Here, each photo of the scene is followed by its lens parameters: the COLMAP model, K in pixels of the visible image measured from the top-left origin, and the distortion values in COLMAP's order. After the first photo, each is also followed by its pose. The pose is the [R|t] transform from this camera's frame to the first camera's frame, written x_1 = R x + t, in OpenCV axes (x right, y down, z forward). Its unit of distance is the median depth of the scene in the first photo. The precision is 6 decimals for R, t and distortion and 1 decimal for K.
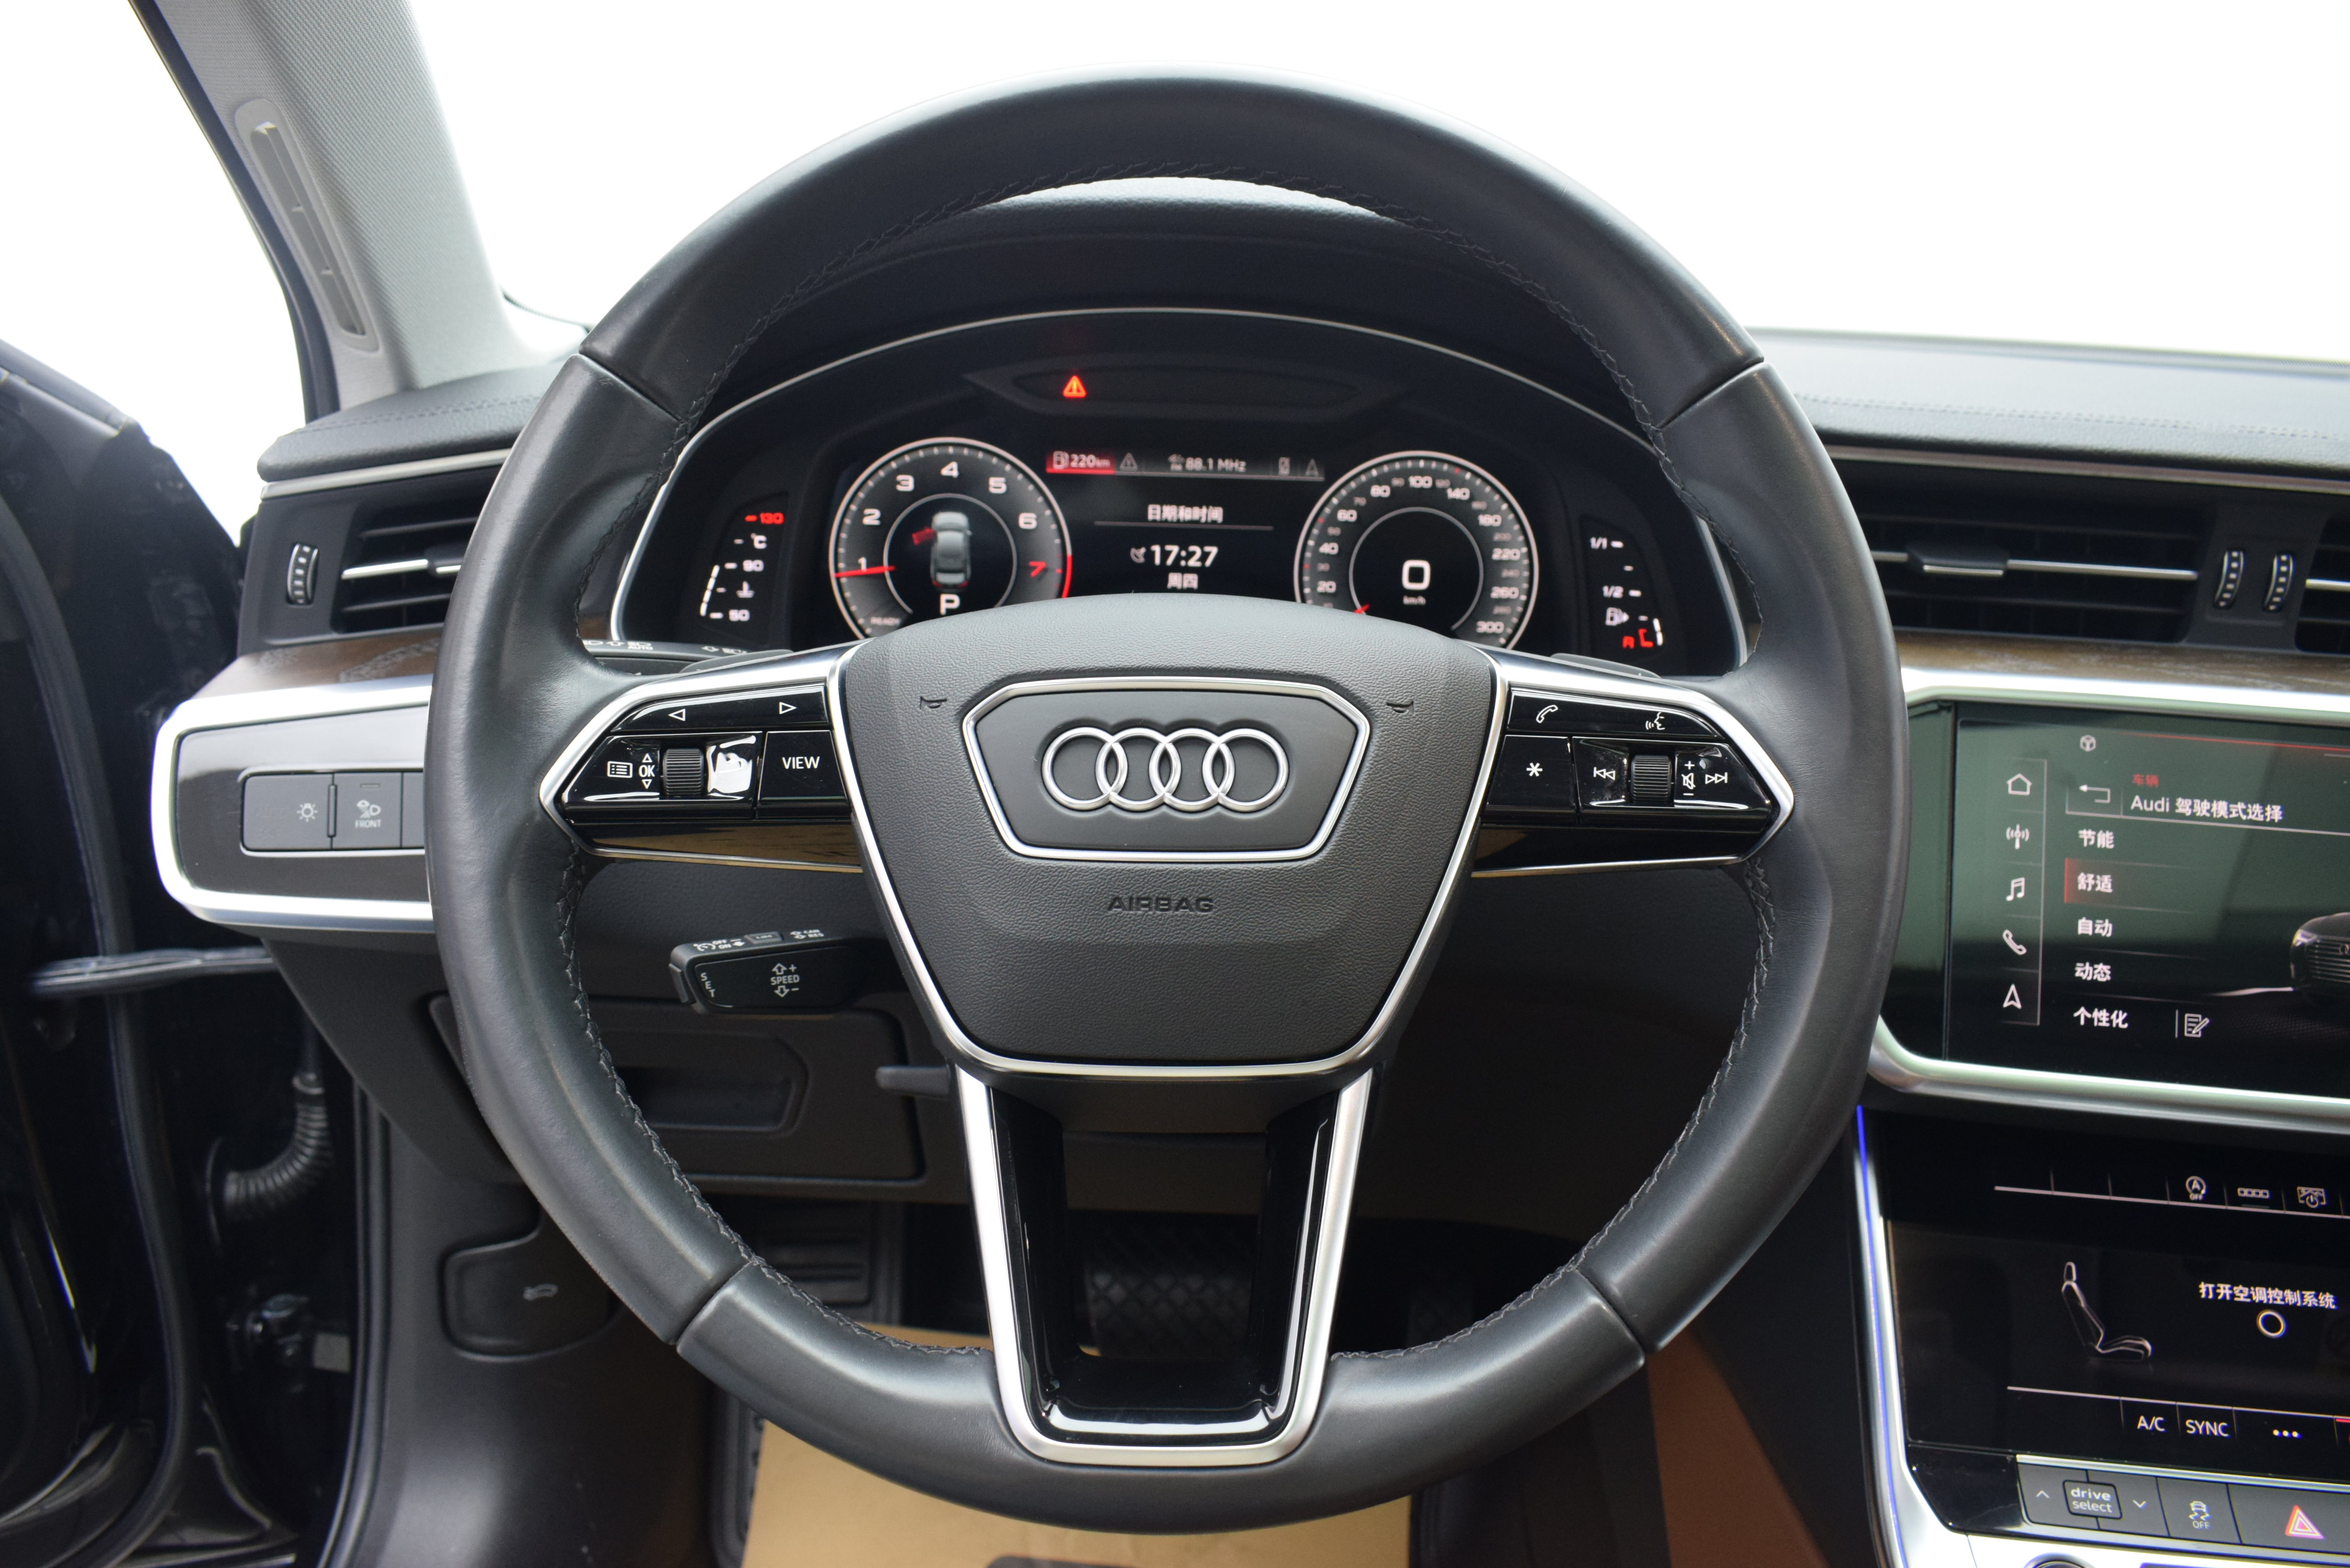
lens RADIAL K [[1814.8, 0, 1183.9], [0, 1814.8, 781.9], [0, 0, 1]] dist [-0.101170, 0.015630]
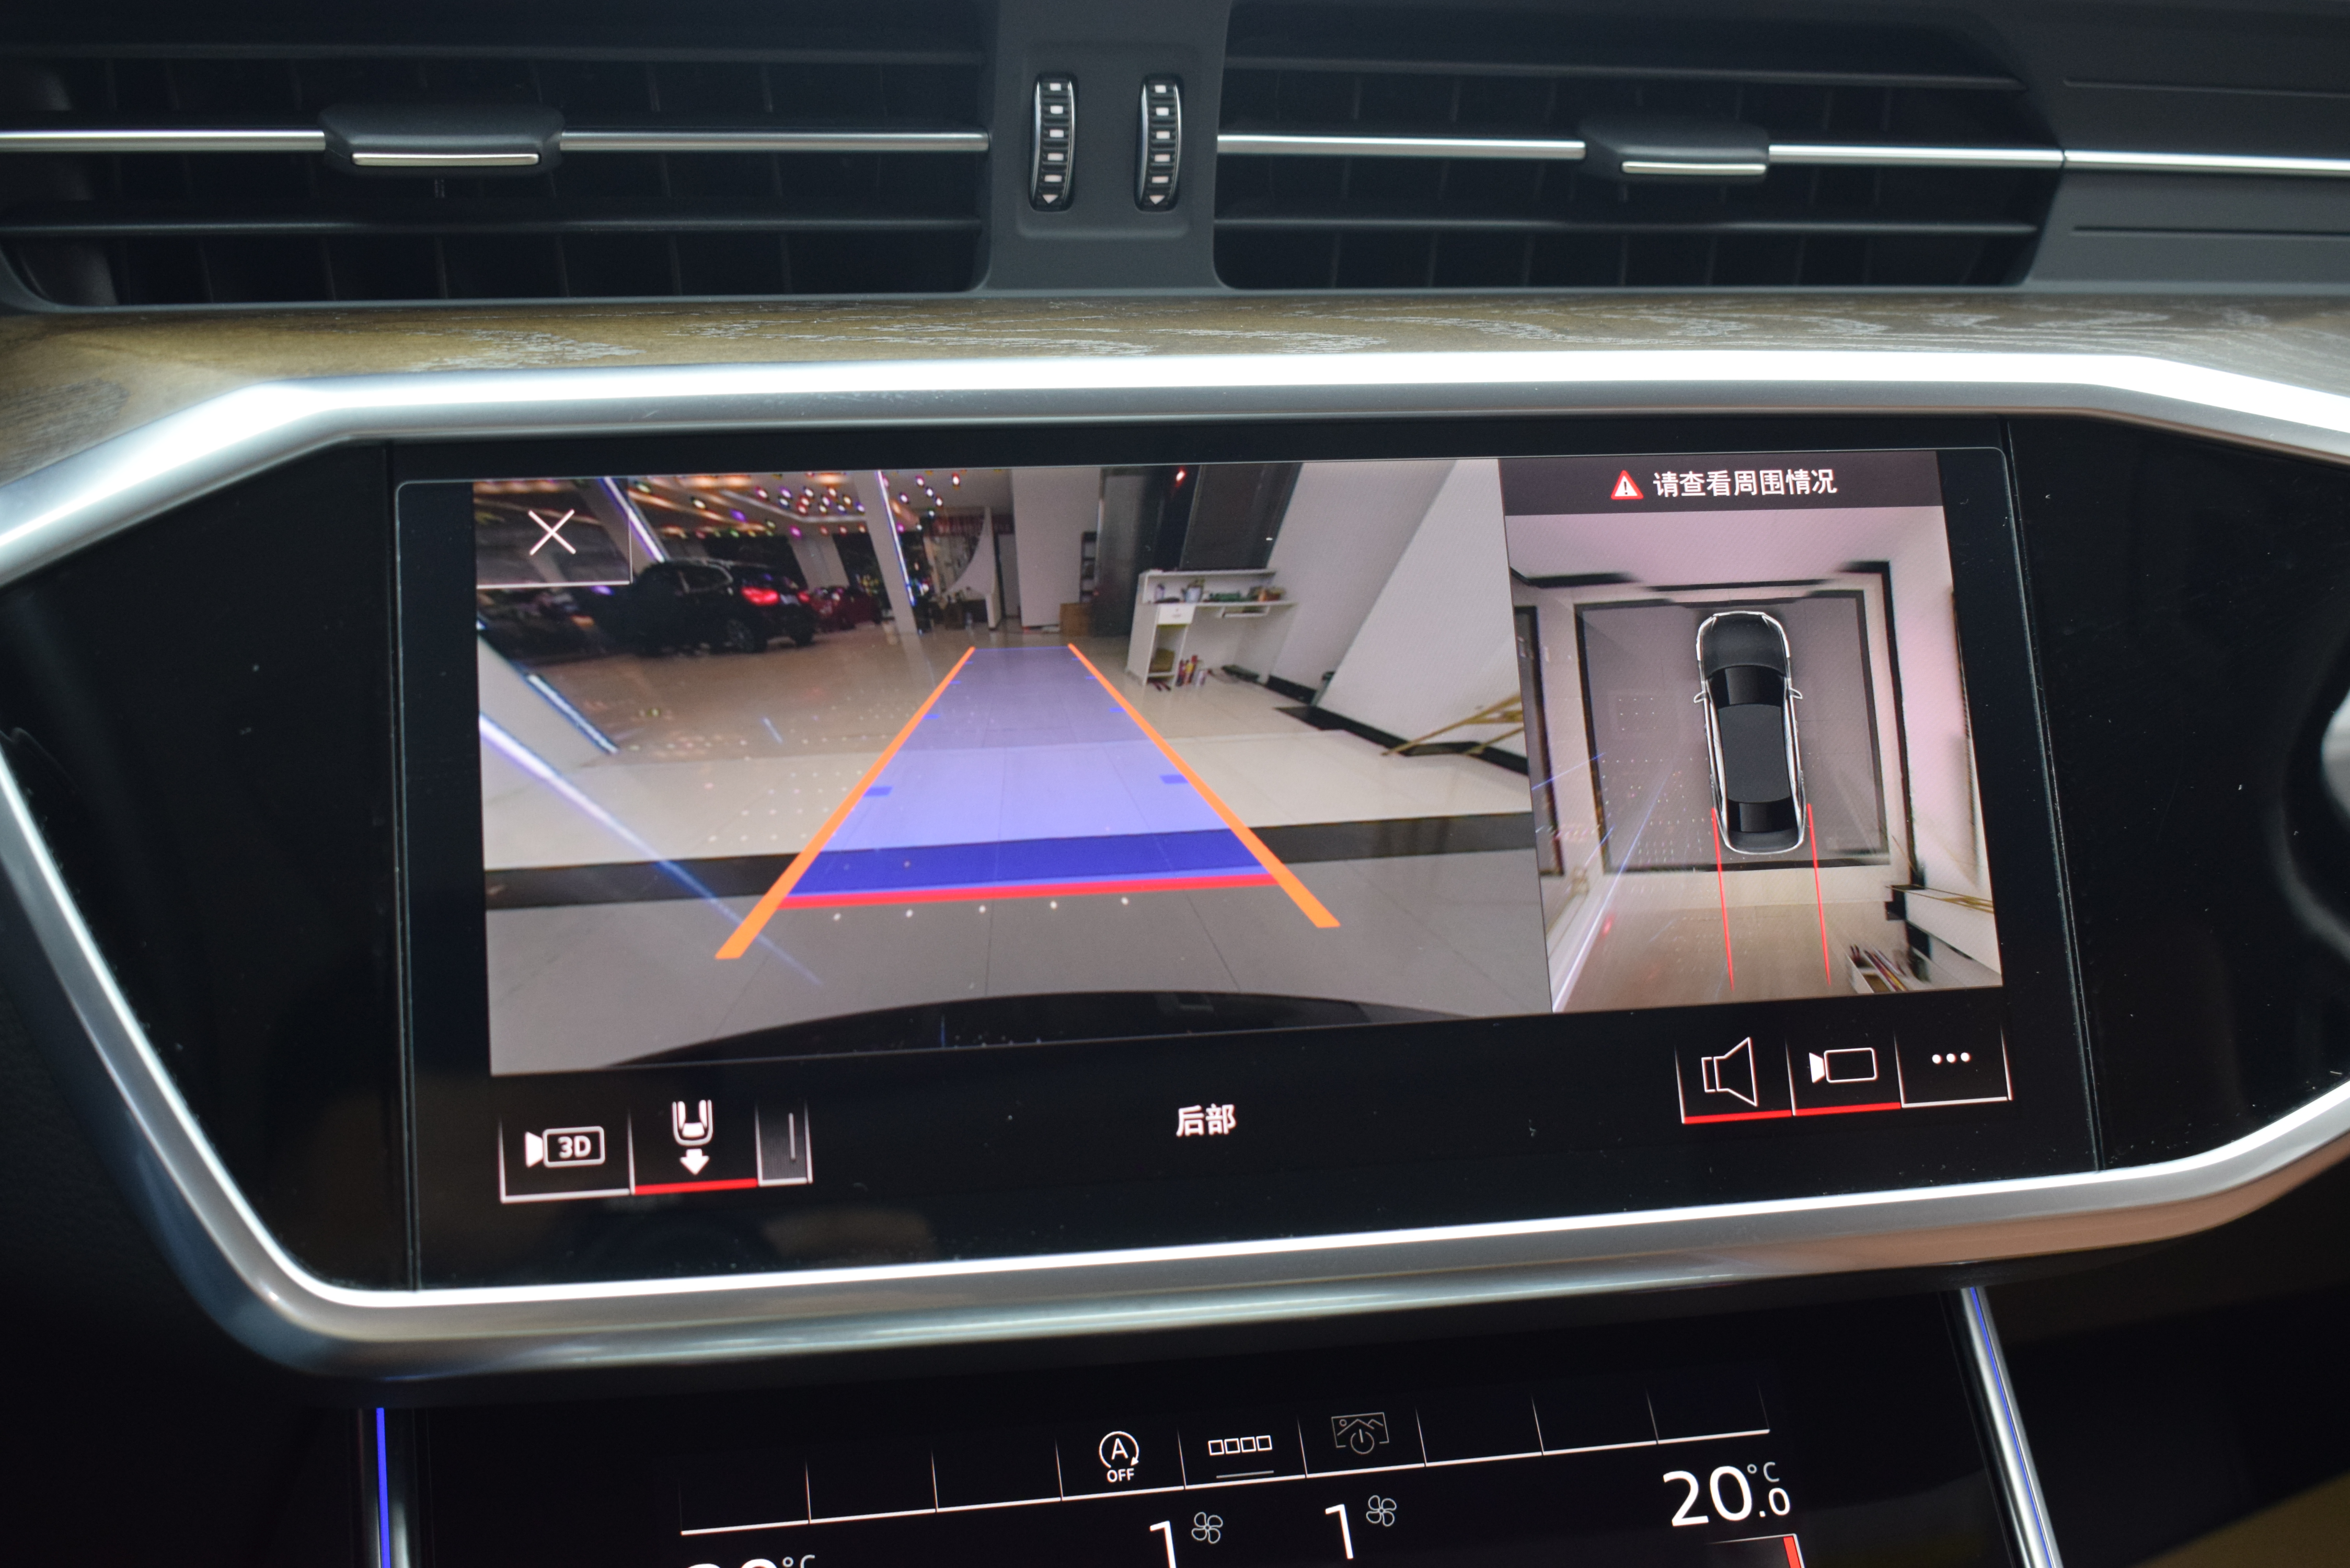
lens RADIAL K [[2829.6, 0, 1185.6], [0, 2829.6, 783.5], [0, 0, 1]] dist [-0.064375, 0.019842]
pose [[0.930978, -0.116958, 0.345832, 0.337256], [0.115544, 0.992993, 0.024779, 0.037638], [-0.346307, 0.016891, 0.937969, 0.275924]]
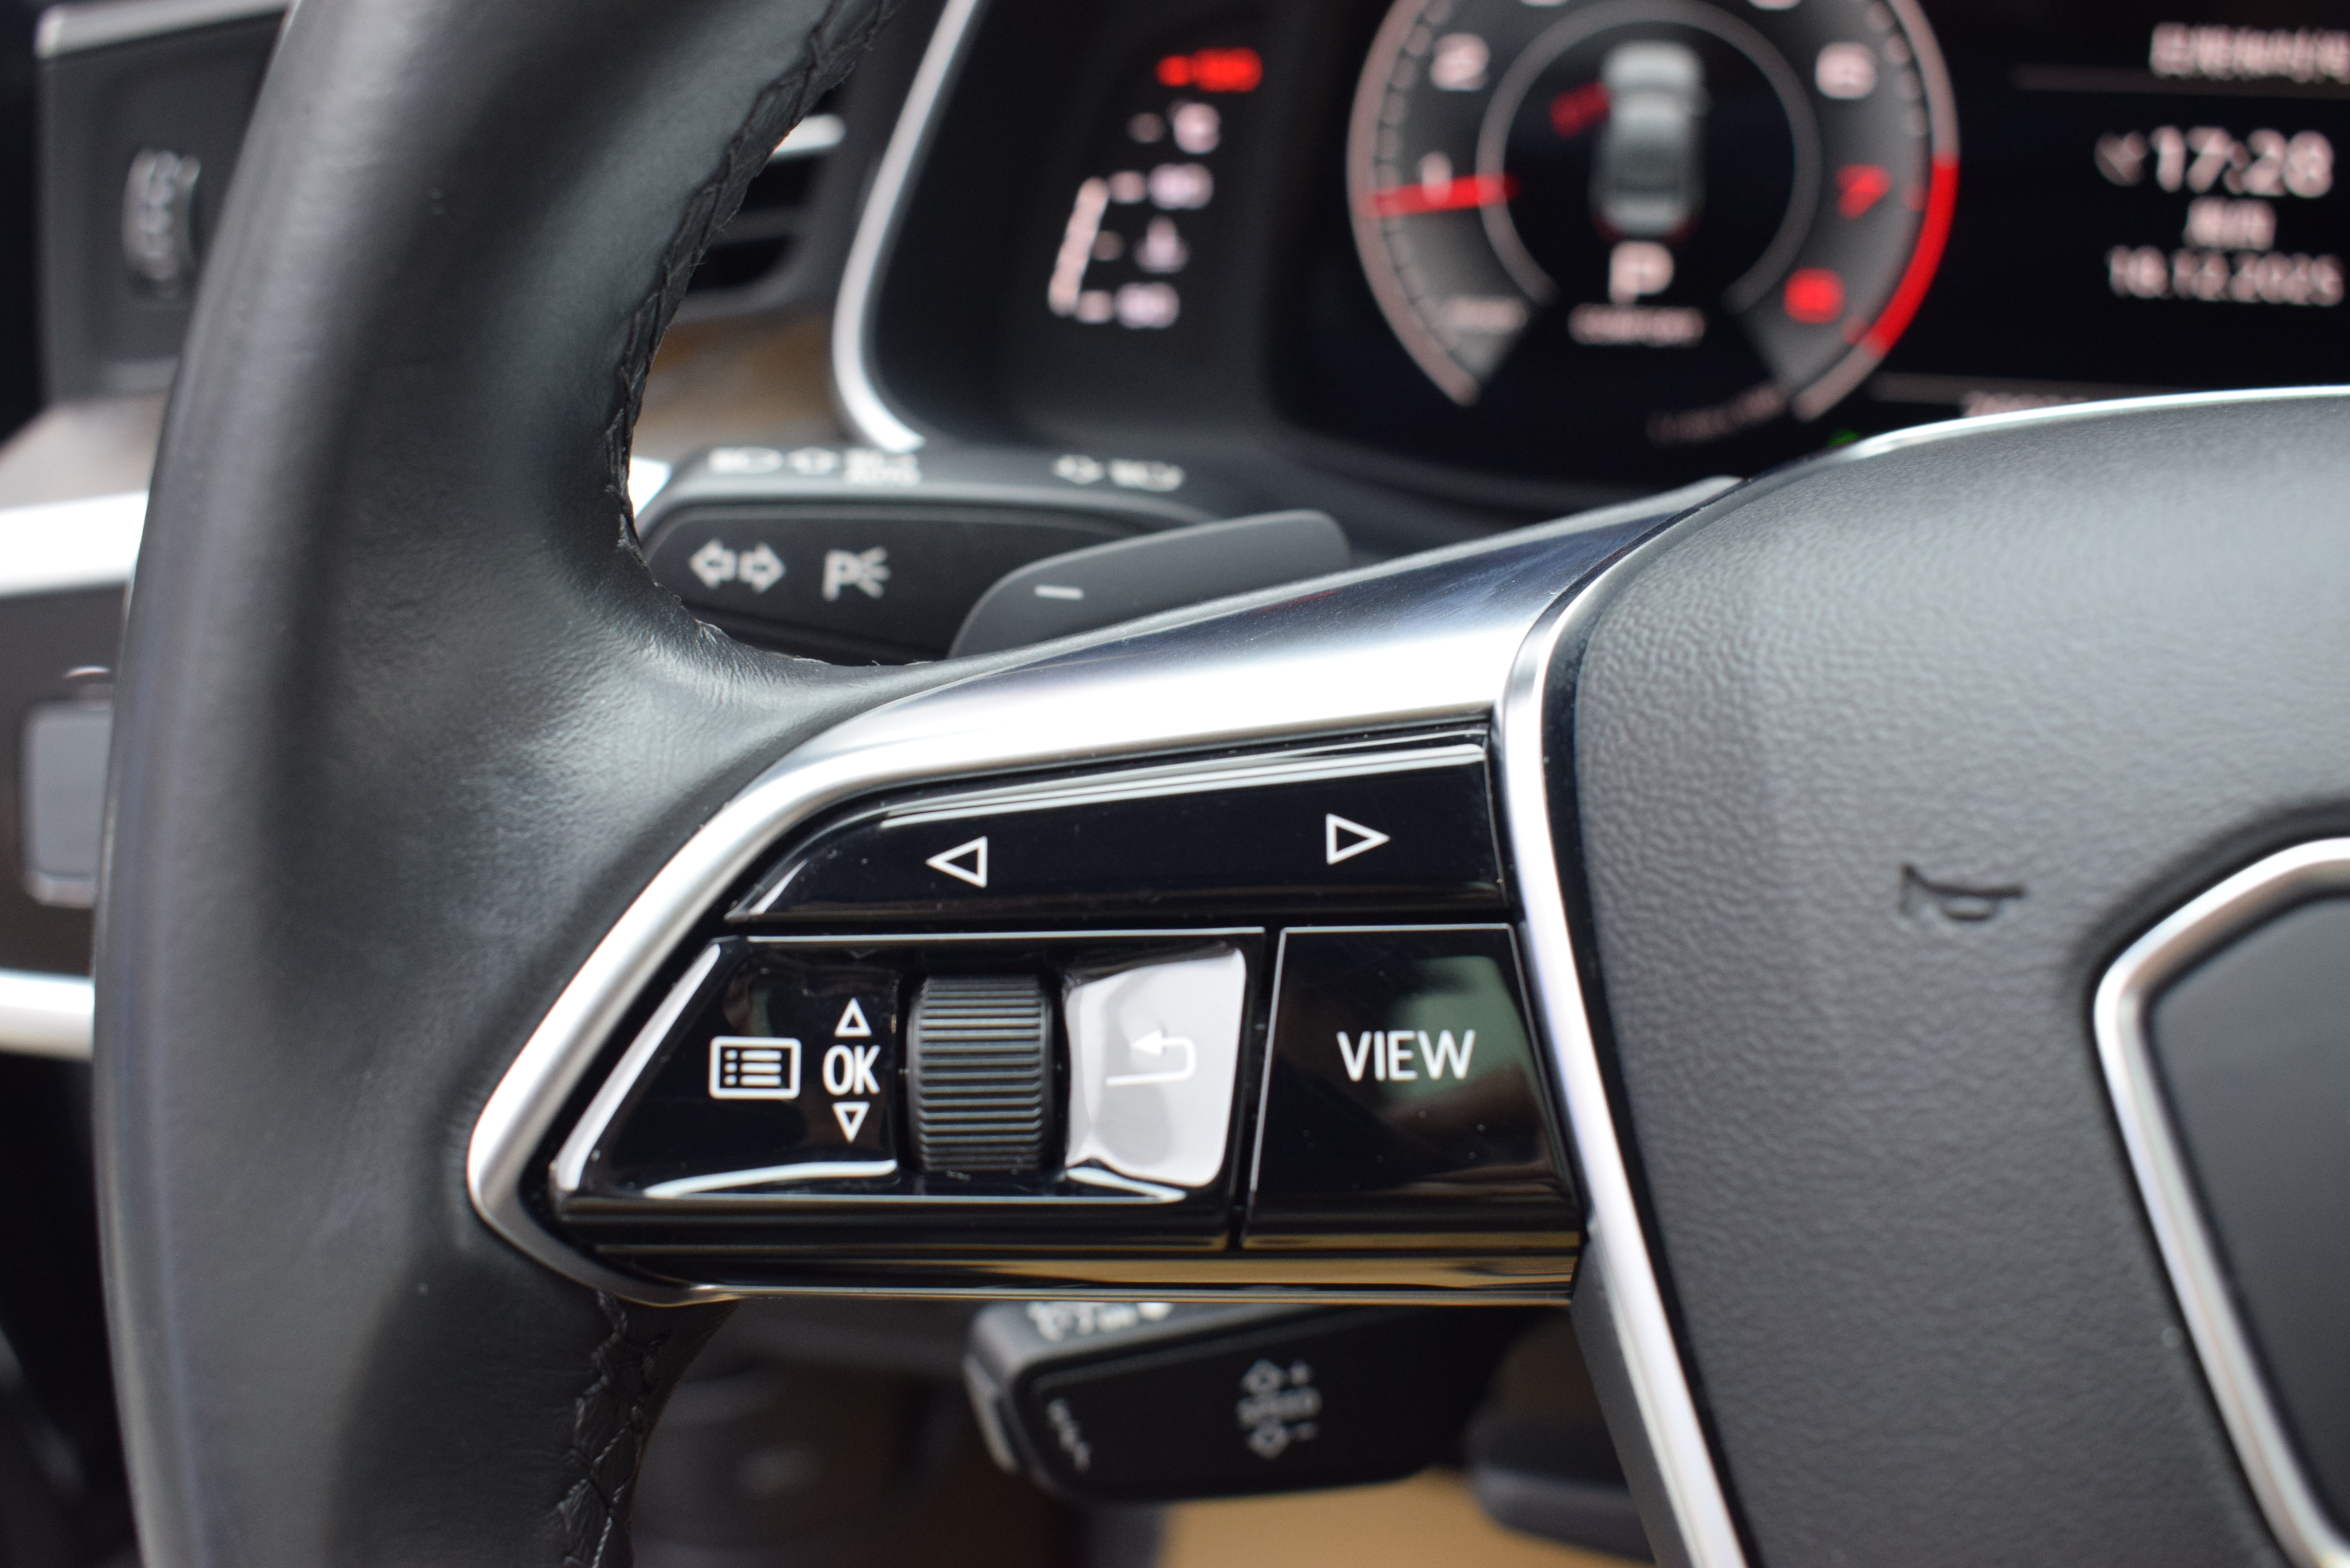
lens RADIAL K [[2354.4, 0, 1183.1], [0, 2354.4, 776.3], [0, 0, 1]] dist [-0.076347, -0.017077]
pose [[0.977026, 0.045164, -0.208281, -0.118615], [-0.010324, 0.986170, 0.165416, -0.074780], [0.212871, -0.159465, 0.963980, 0.452608]]
